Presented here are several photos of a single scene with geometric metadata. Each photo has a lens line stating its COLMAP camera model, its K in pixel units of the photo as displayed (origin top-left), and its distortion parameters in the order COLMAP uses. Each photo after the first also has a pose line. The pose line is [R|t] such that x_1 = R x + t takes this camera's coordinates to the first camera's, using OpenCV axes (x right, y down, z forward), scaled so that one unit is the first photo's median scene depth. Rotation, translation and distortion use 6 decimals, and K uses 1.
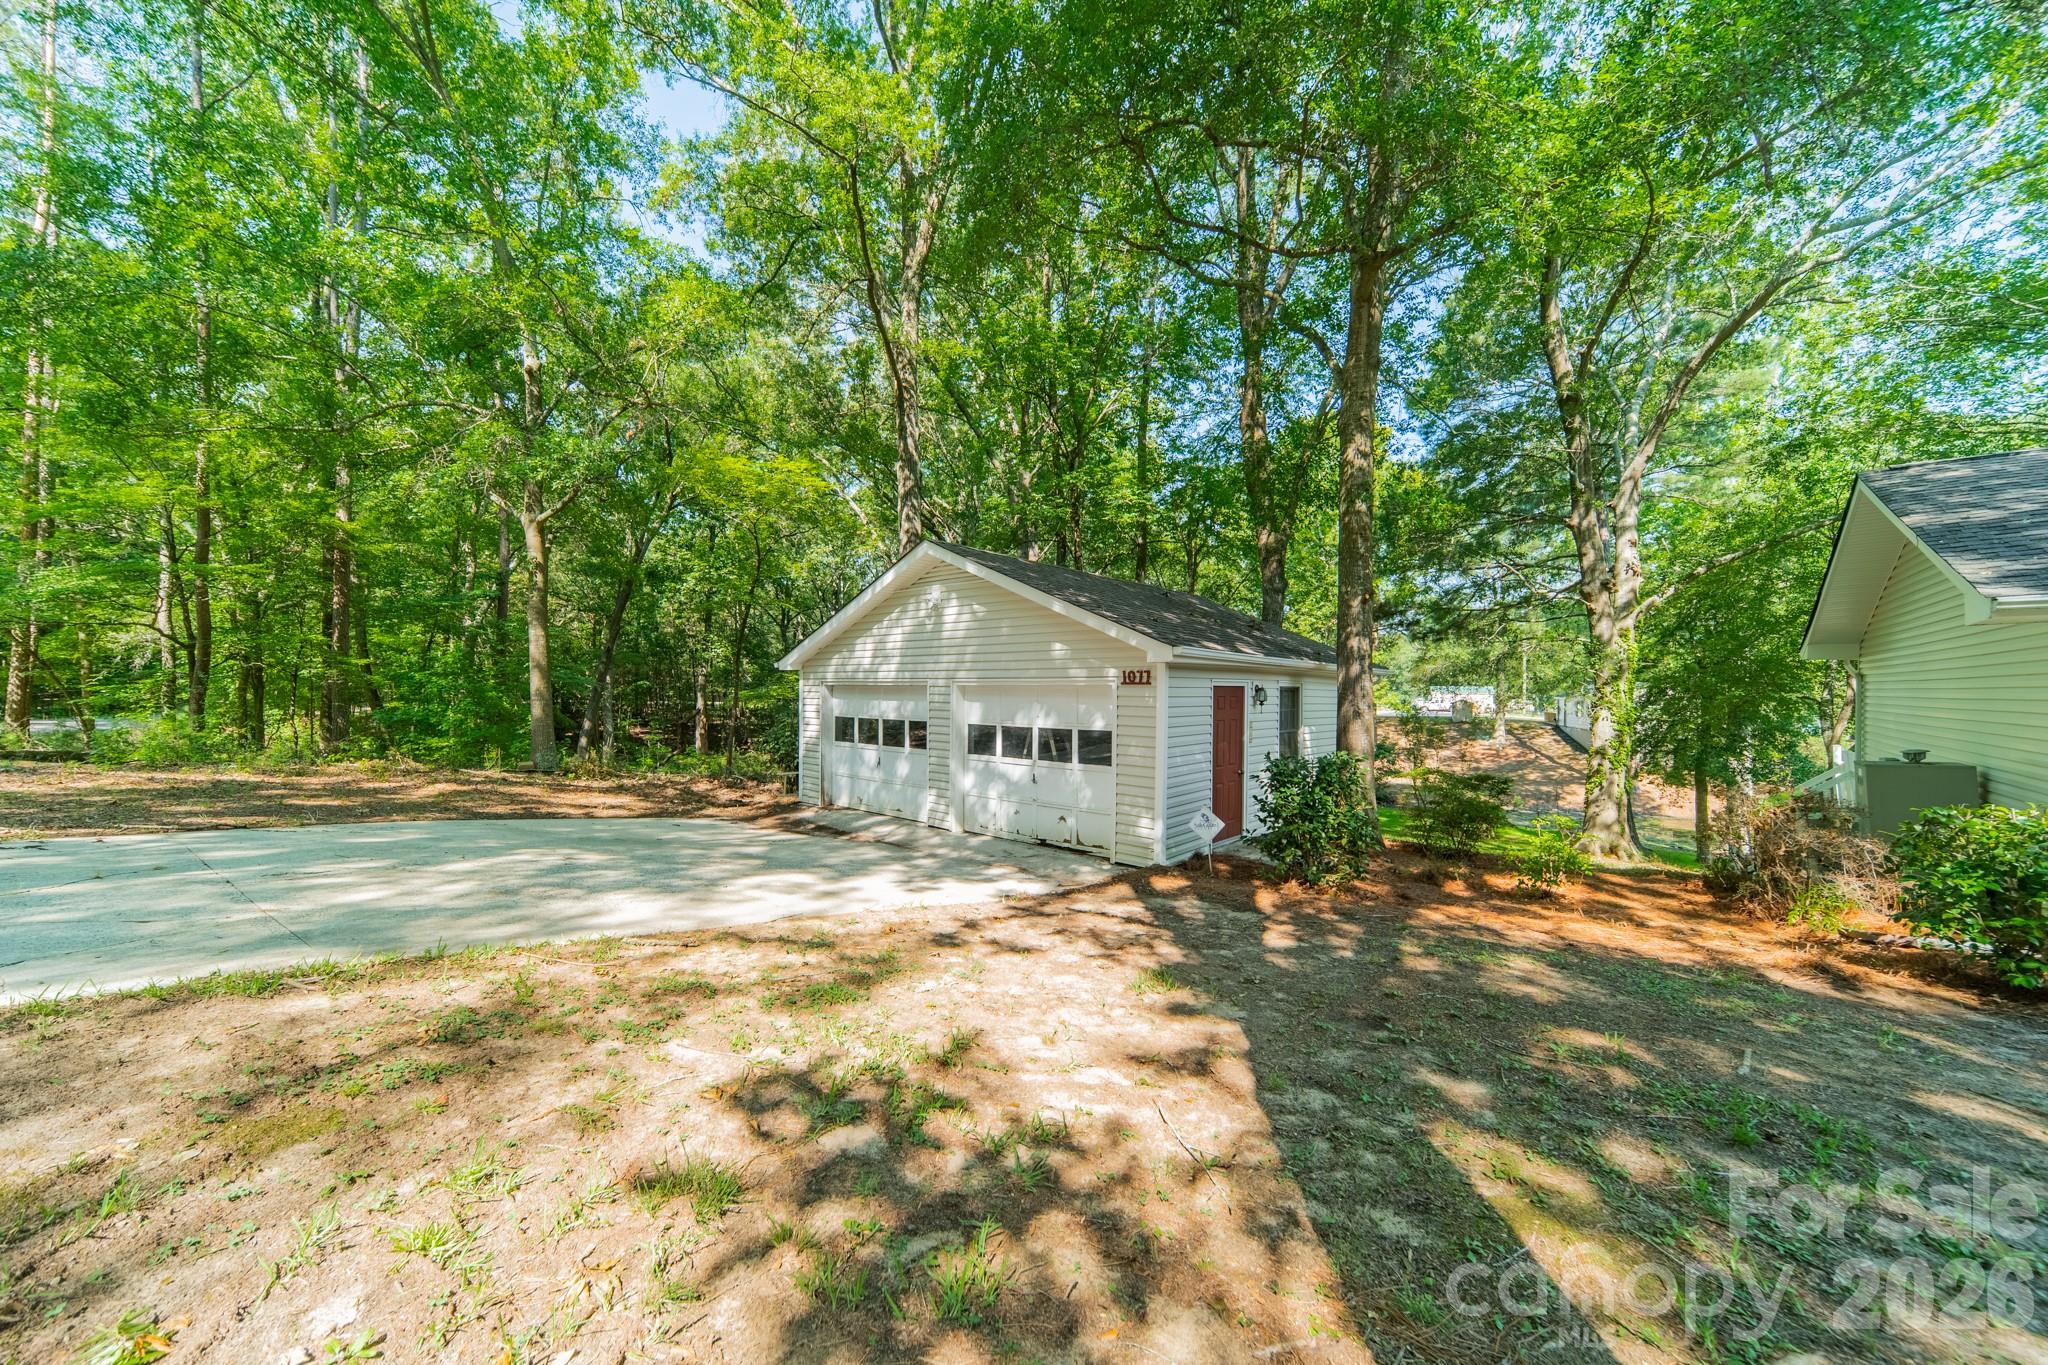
lens RADIAL K [[736.9, 0, 1019.9], [0, 736.9, 687.7], [0, 0, 1]] dist [0.005655, -0.001566]
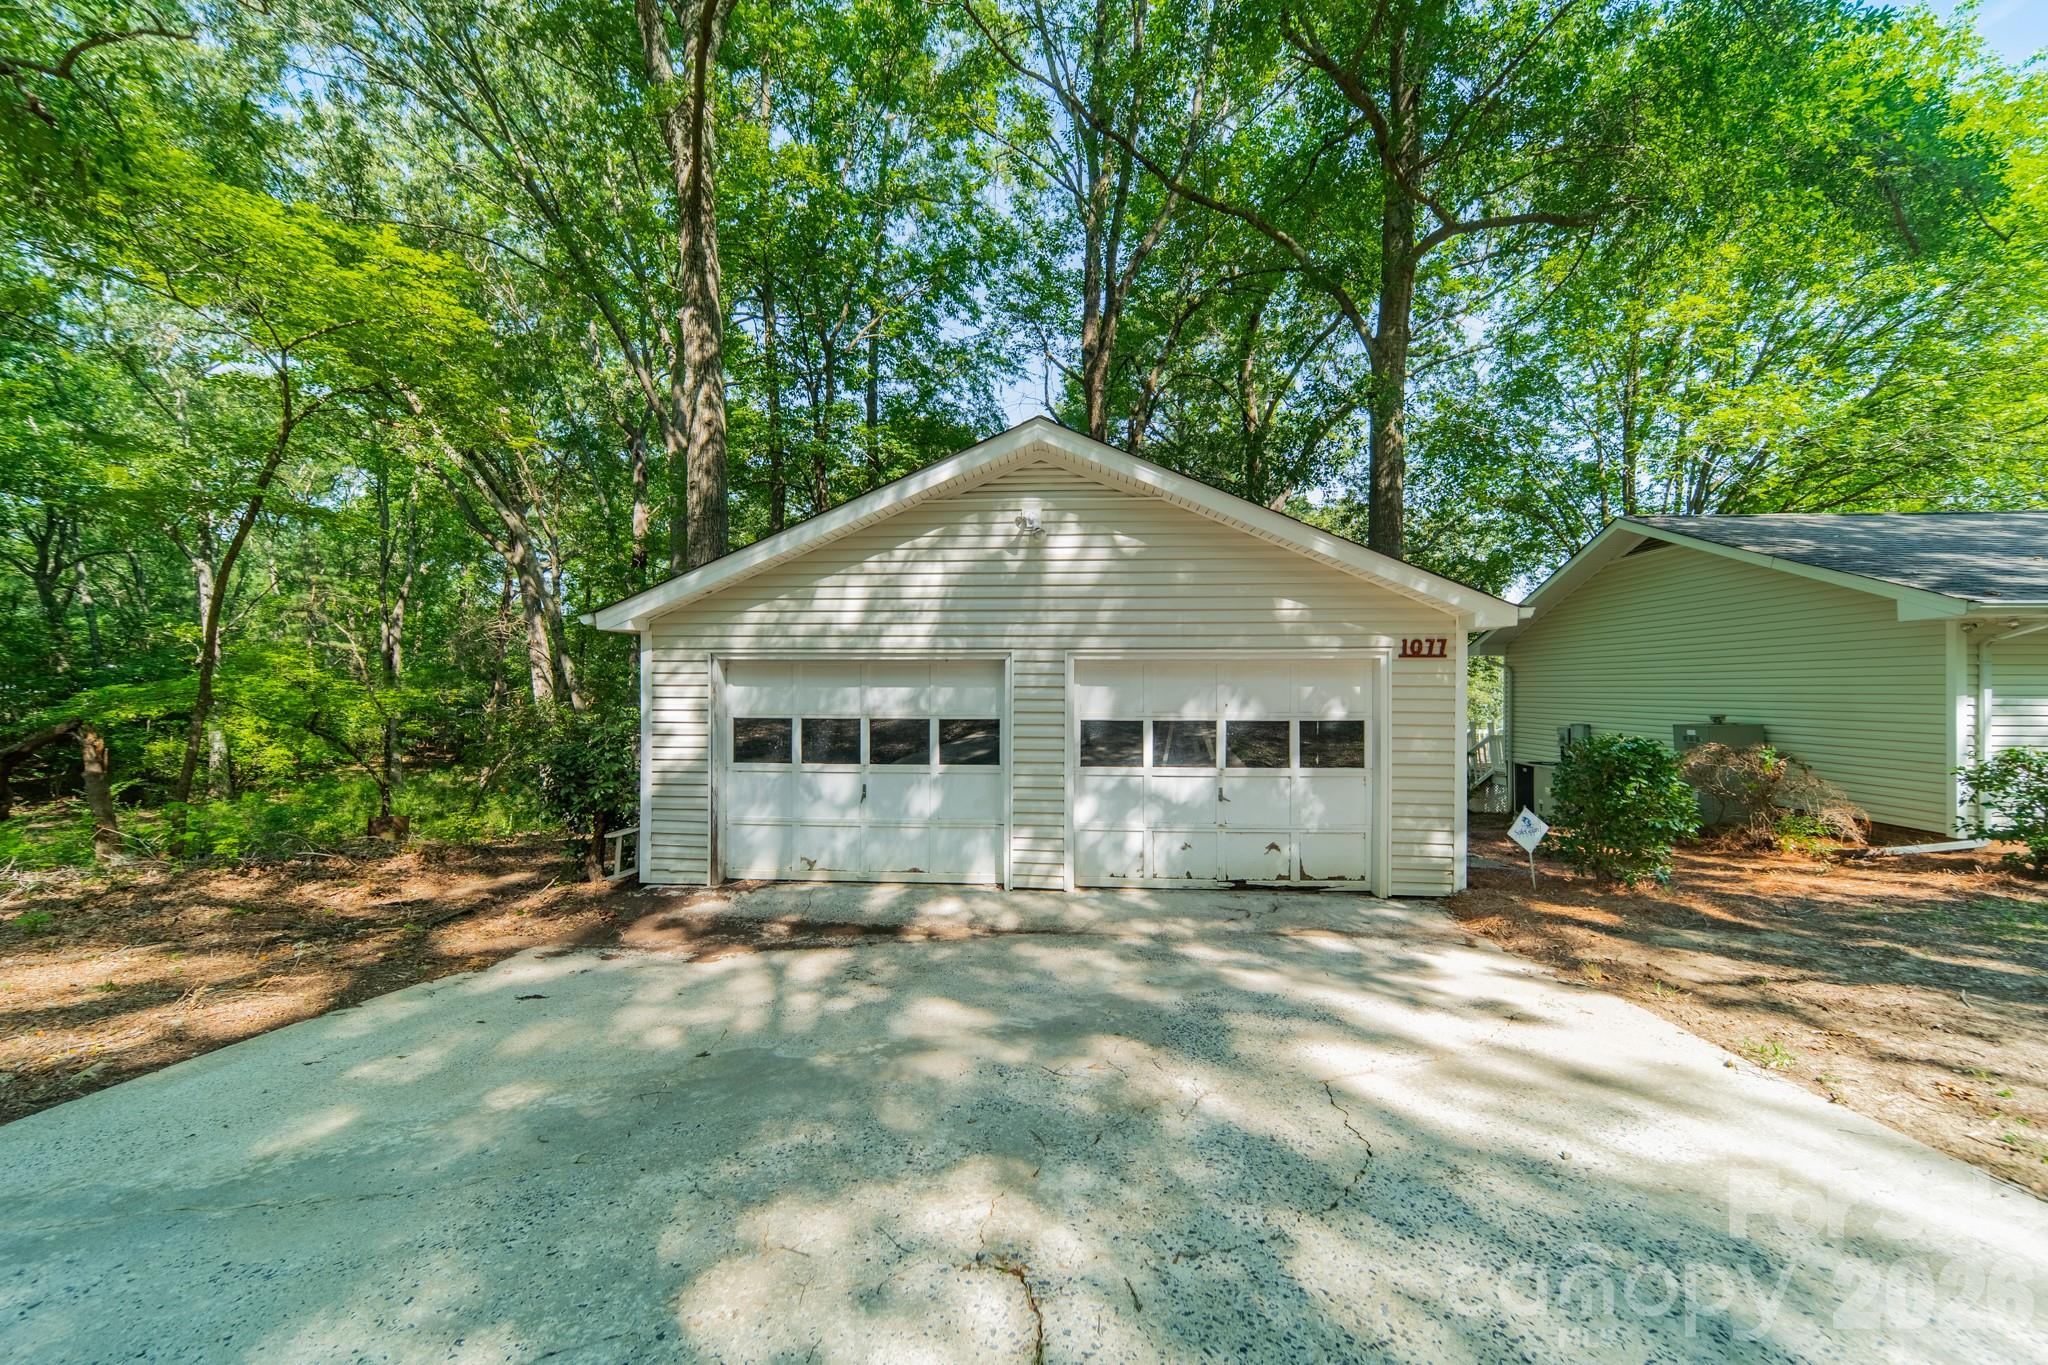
lens RADIAL K [[736.9, 0, 1074.4], [0, 736.9, 685.8], [0, 0, 1]] dist [0.005655, -0.001566]
pose [[0.784400, -0.004927, 0.620235, -0.477437], [0.003783, 0.999988, 0.003159, 0.017018], [-0.620243, -0.000131, 0.784410, 0.501775]]
